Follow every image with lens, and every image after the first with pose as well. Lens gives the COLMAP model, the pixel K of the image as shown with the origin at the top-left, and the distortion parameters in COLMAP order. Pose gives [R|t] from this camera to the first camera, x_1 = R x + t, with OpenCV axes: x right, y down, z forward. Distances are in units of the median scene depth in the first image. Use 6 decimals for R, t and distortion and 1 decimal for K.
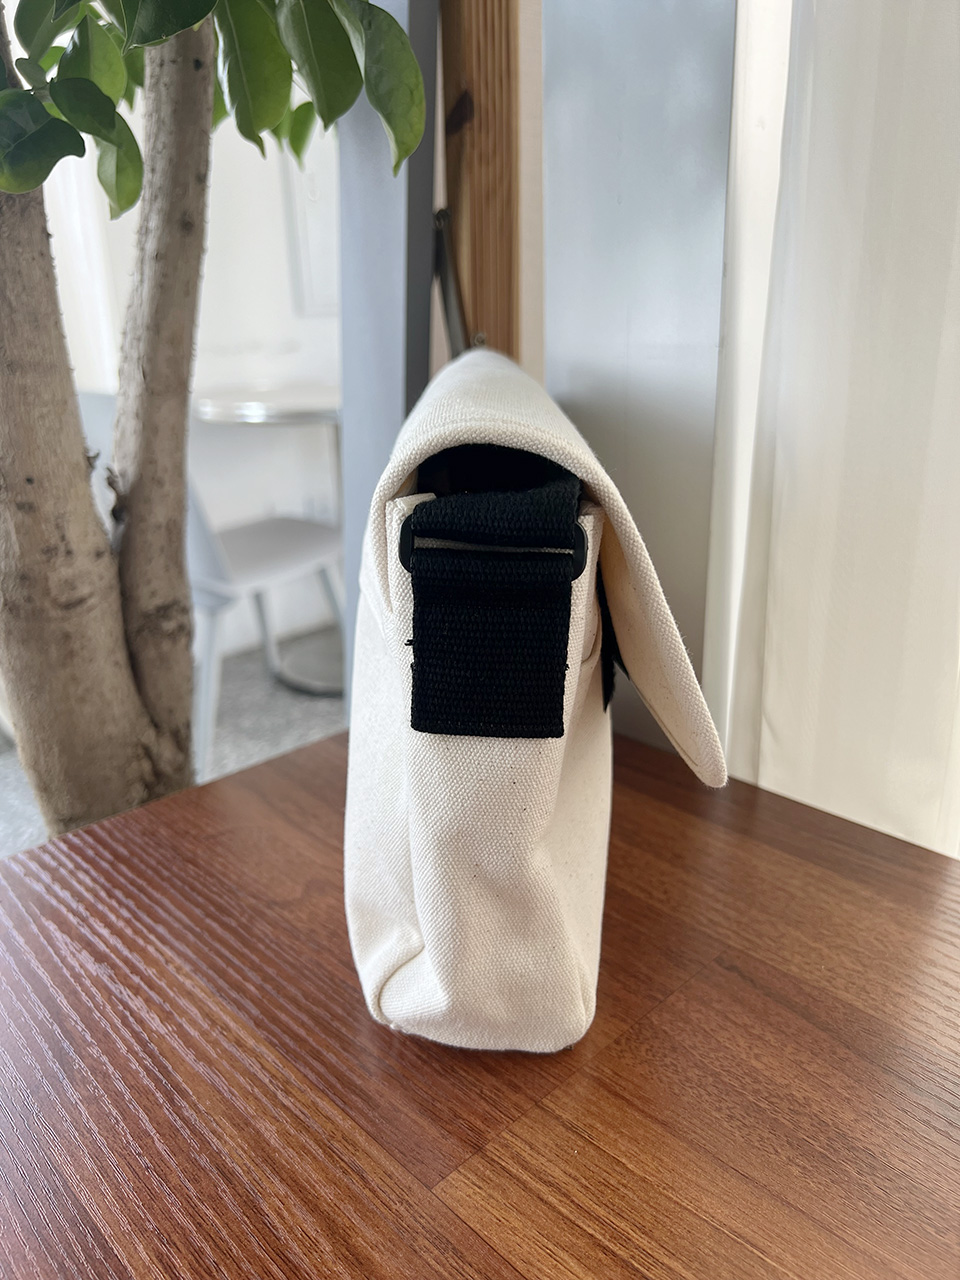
lens RADIAL K [[979.9, 0, 485.5], [0, 979.9, 645.9], [0, 0, 1]] dist [-0.006525, 0.004546]
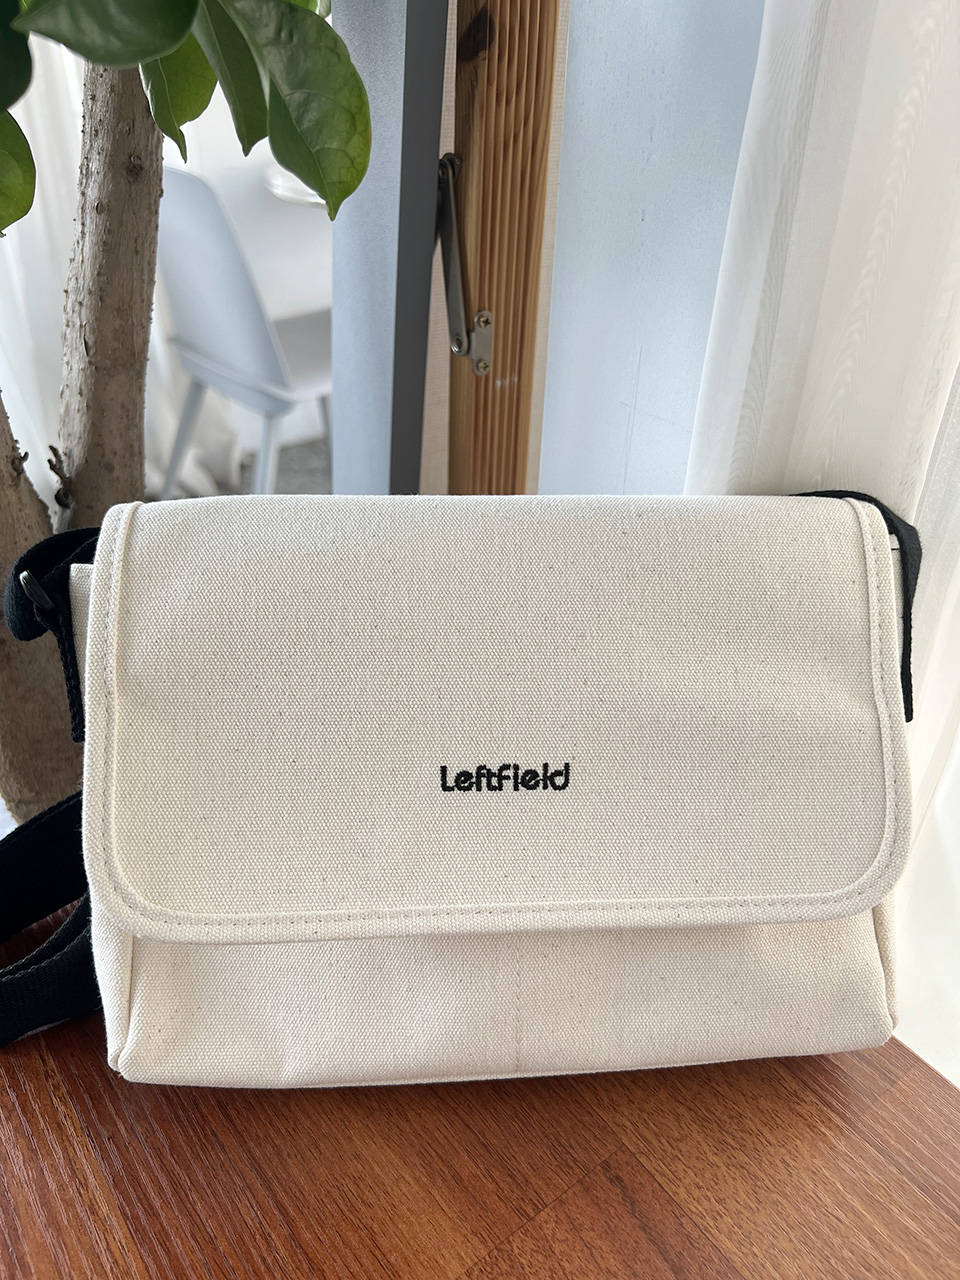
lens RADIAL K [[971.6, 0, 480.0], [0, 971.6, 640.0], [0, 0, 1]] dist [0.035856, -0.057961]
pose [[0.991094, 0.112356, -0.071472, 0.110999], [-0.092913, 0.967967, 0.233252, -0.324465], [0.095389, -0.224534, 0.969786, 0.163946]]
